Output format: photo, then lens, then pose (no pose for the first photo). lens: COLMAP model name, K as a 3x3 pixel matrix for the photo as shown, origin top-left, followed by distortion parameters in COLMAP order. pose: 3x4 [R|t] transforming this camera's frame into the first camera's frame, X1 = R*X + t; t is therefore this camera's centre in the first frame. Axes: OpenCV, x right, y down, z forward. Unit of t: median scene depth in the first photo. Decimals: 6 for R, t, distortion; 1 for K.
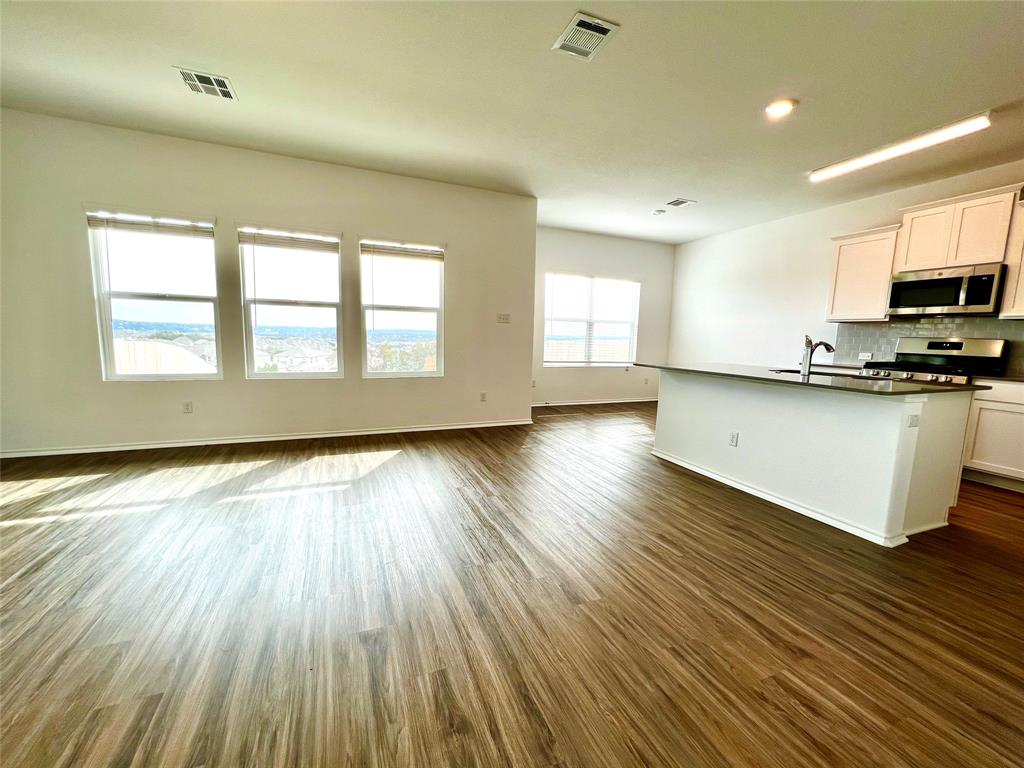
lens RADIAL K [[411.1, 0, 512.0], [0, 411.1, 384.0], [0, 0, 1]] dist [-0.002215, 0.000461]
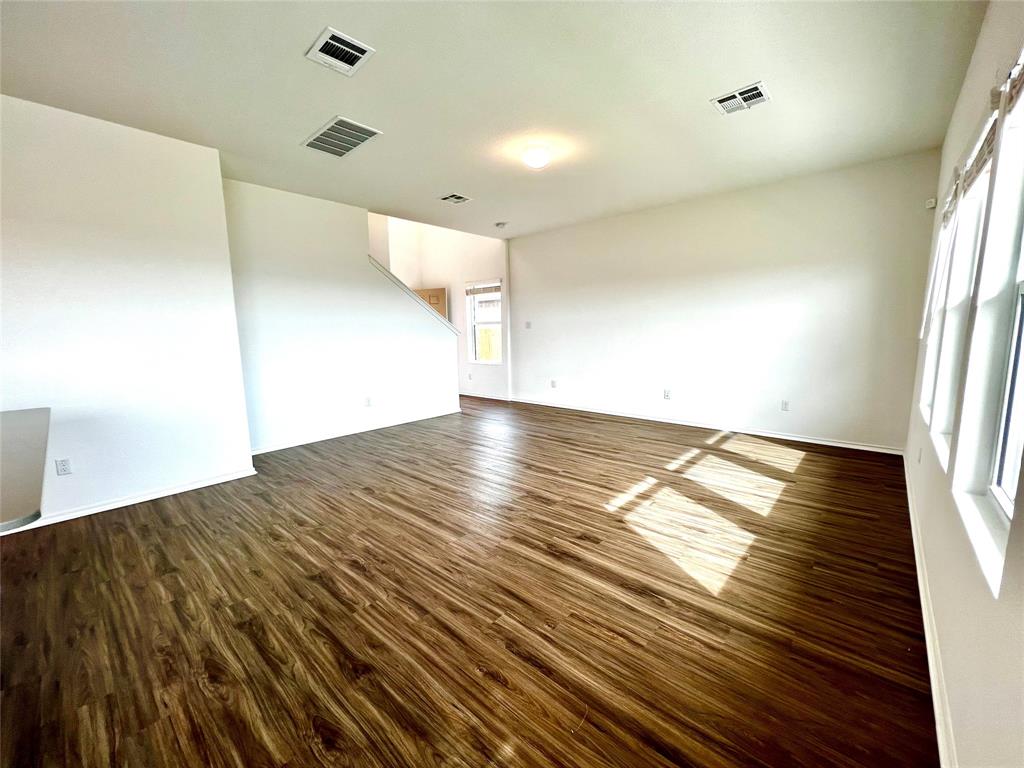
lens RADIAL K [[411.1, 0, 512.0], [0, 411.1, 384.0], [0, 0, 1]] dist [-0.002215, 0.000461]
pose [[-0.904158, 0.046070, -0.424706, 0.148932], [-0.058364, 0.971525, 0.229637, -0.184798], [0.423192, 0.232415, -0.875724, 1.273038]]
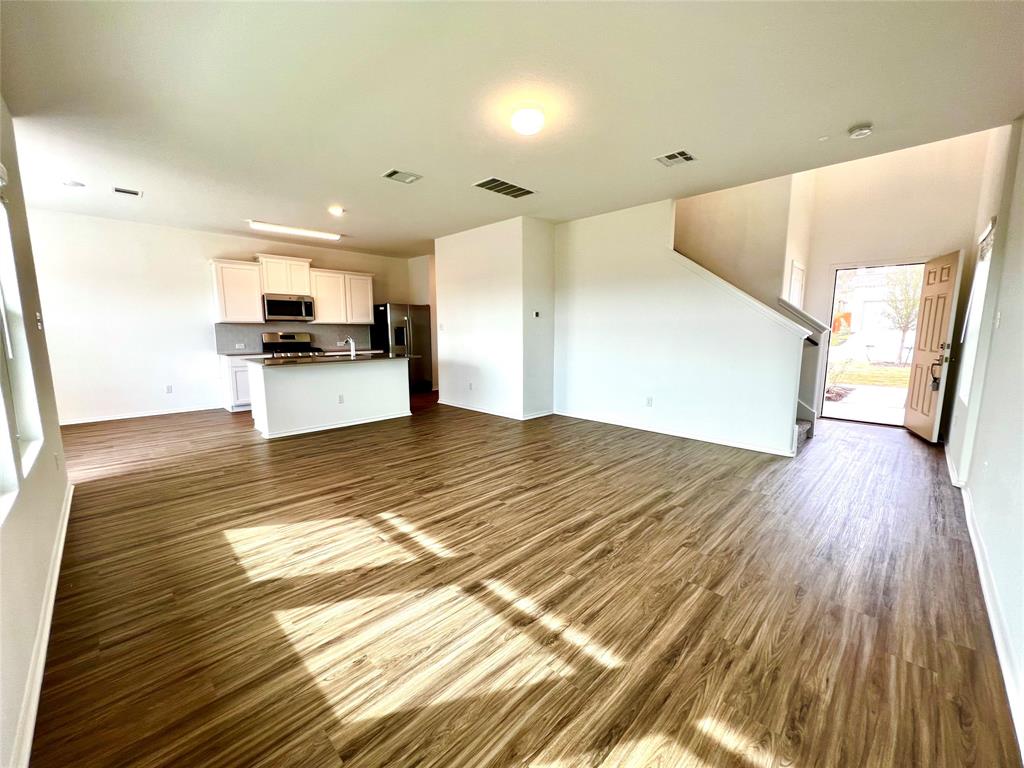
lens RADIAL K [[411.1, 0, 512.0], [0, 411.1, 384.0], [0, 0, 1]] dist [-0.002215, 0.000461]
pose [[-0.377505, -0.149352, 0.913884, -1.017186], [0.103181, 0.973978, 0.201795, -0.156985], [-0.920241, 0.170474, -0.352271, 0.770113]]
